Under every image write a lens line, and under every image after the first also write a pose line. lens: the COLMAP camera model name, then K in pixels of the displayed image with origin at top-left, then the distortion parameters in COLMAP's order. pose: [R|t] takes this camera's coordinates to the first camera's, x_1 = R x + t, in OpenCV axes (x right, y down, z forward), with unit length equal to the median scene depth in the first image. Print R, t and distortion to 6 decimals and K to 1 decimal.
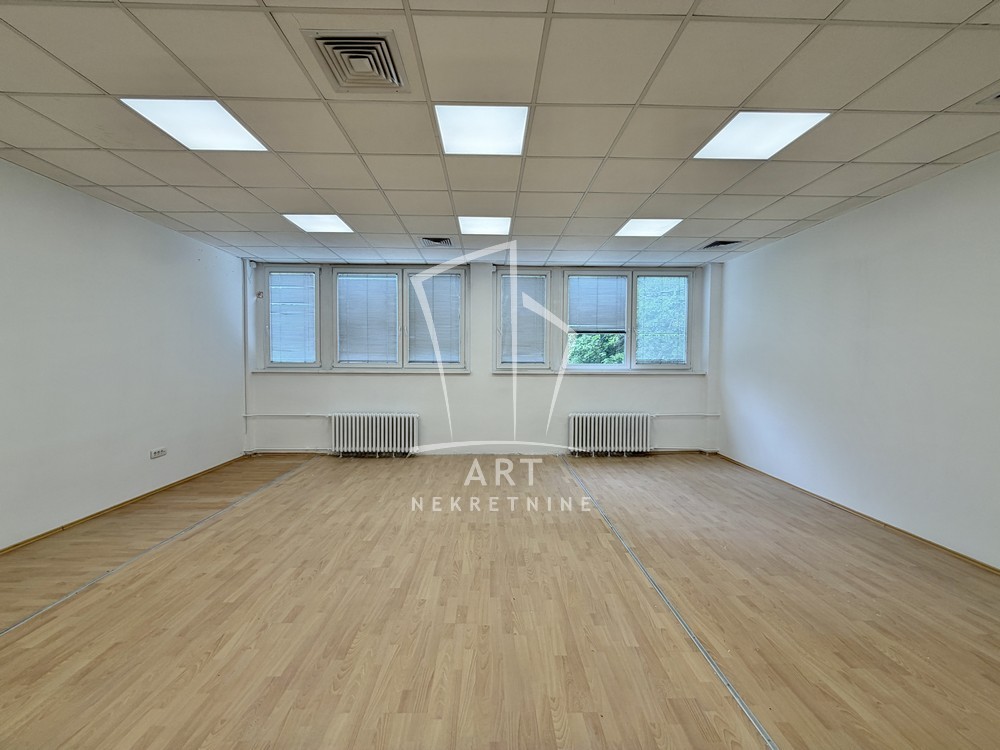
lens RADIAL K [[402.3, 0, 501.5], [0, 402.3, 369.8], [0, 0, 1]] dist [0.000468, -0.000203]
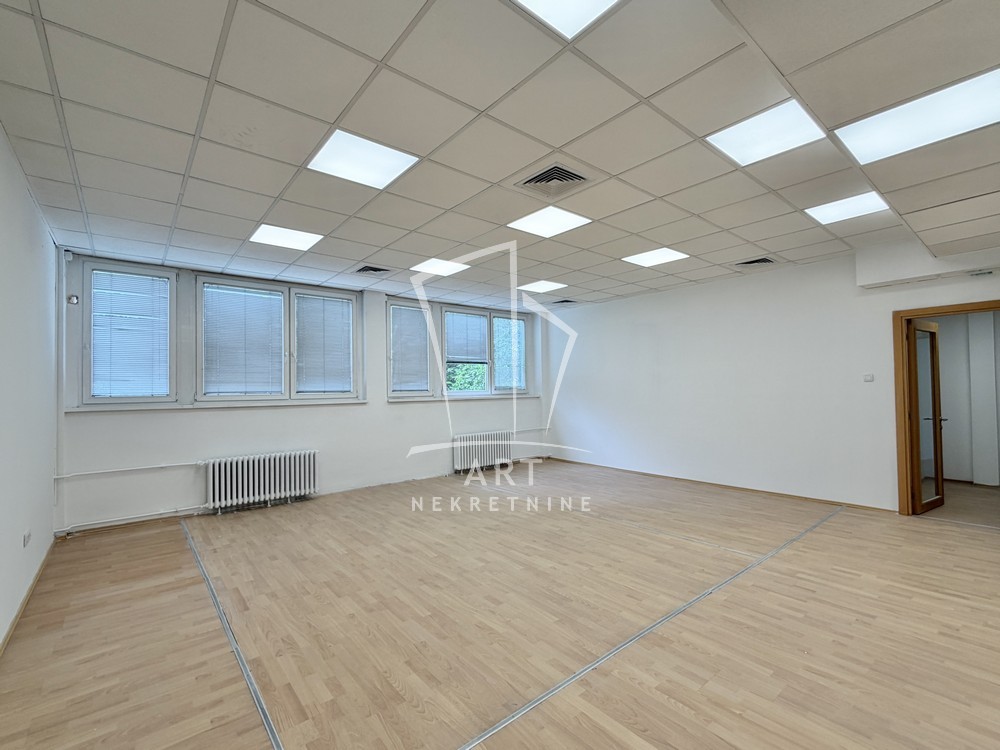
lens RADIAL K [[436.6, 0, 493.0], [0, 436.6, 373.2], [0, 0, 1]] dist [-0.000550, 0.000124]
pose [[0.792672, 0.004948, 0.609629, -0.591662], [0.032012, 0.998250, -0.049726, 0.000084], [-0.608808, 0.058932, 0.791126, -0.028056]]
